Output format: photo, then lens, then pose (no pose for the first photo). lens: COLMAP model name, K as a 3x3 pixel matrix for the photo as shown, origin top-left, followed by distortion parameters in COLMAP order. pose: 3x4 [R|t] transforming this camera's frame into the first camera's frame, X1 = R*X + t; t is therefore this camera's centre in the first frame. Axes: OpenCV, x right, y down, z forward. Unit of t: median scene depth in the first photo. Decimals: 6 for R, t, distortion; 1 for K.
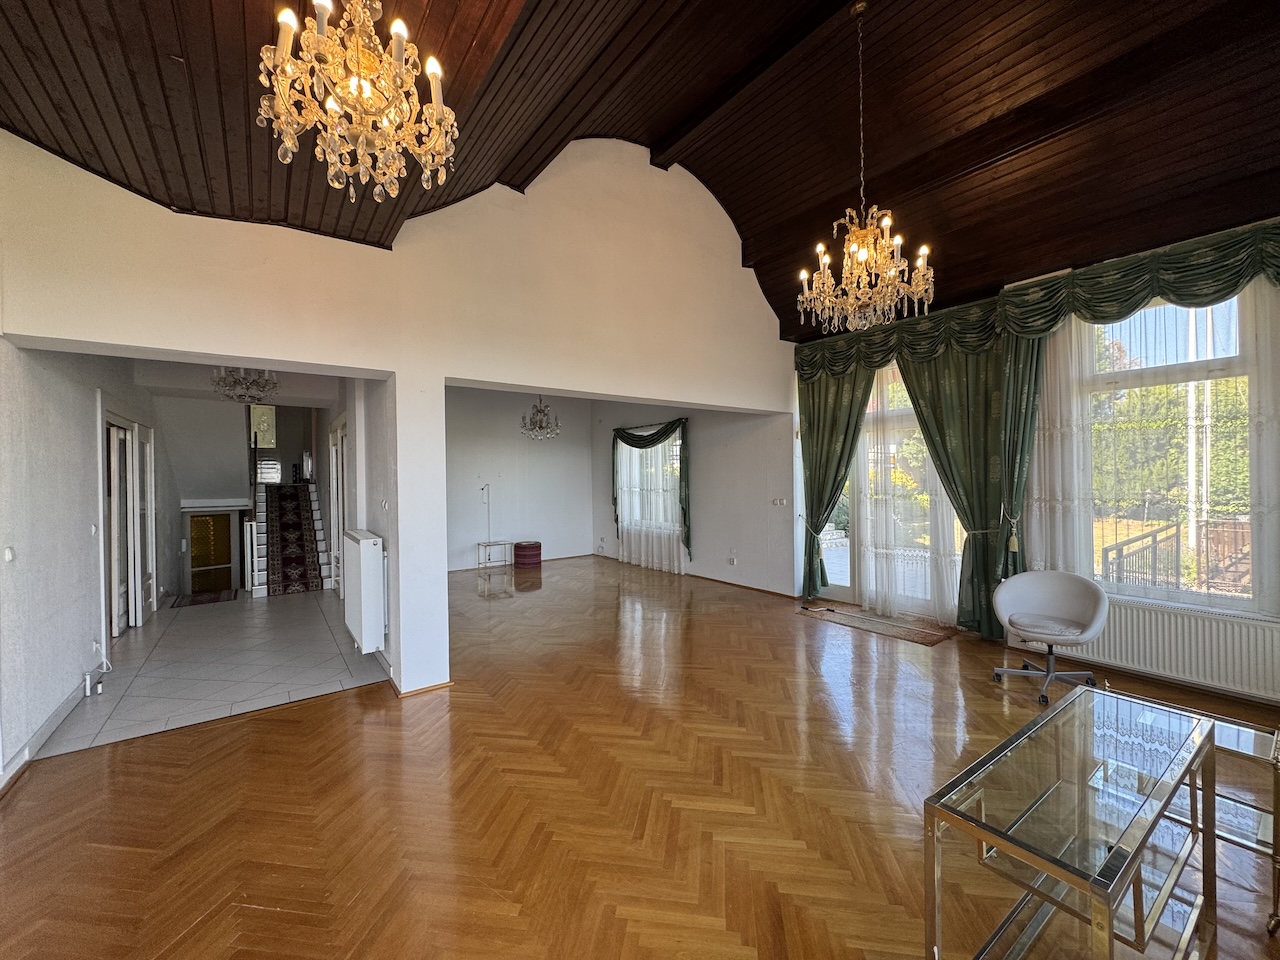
lens RADIAL K [[508.4, 0, 640.0], [0, 508.4, 480.0], [0, 0, 1]] dist [0.000269, 0.000192]
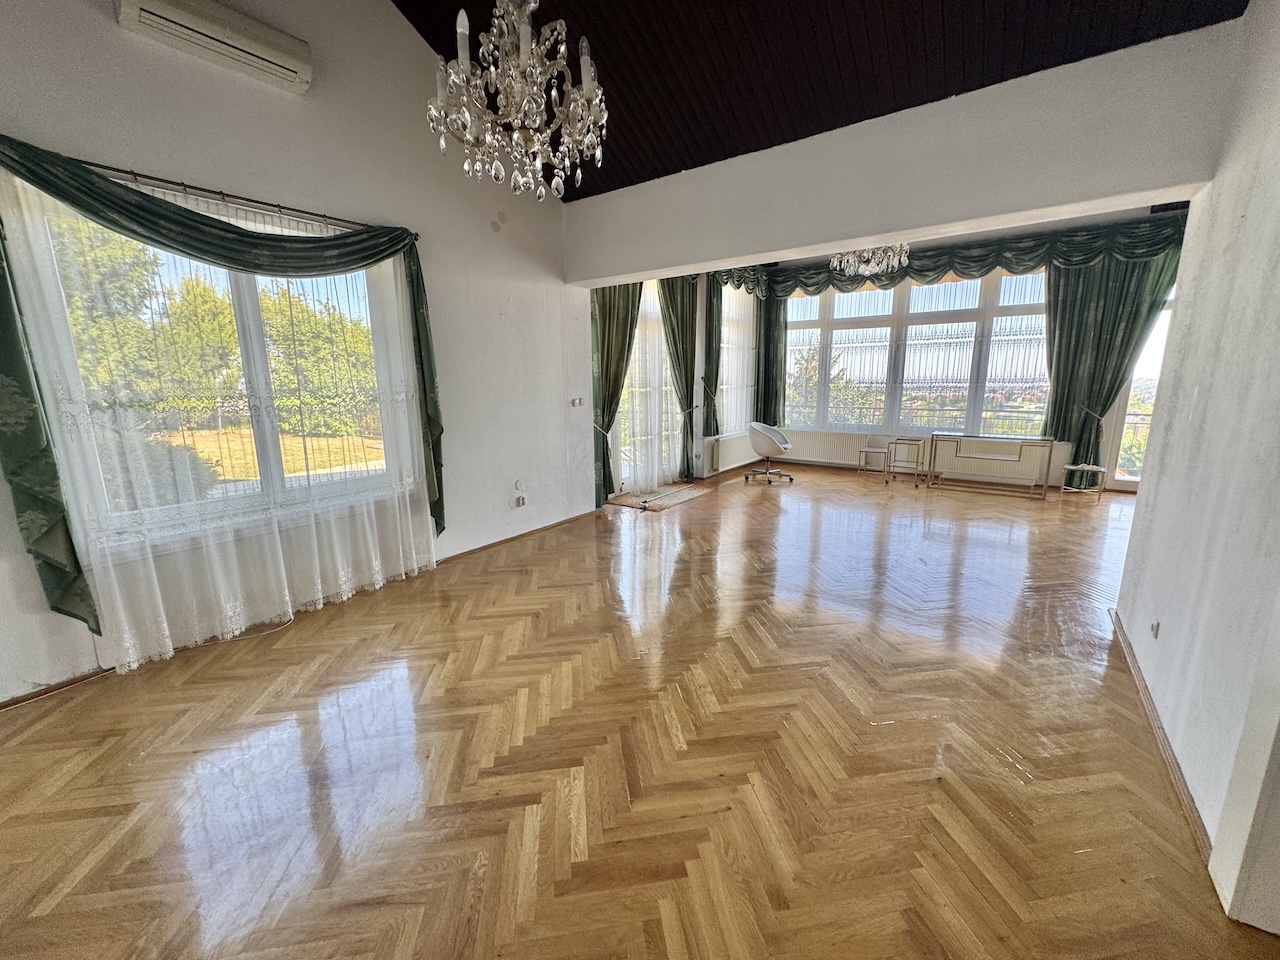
lens RADIAL K [[508.4, 0, 640.0], [0, 508.4, 480.0], [0, 0, 1]] dist [0.000269, 0.000192]
pose [[-0.309027, -0.177830, 0.934280, -0.431784], [0.022075, 0.980757, 0.193978, 0.009664], [-0.950797, 0.080569, -0.299155, 0.961047]]
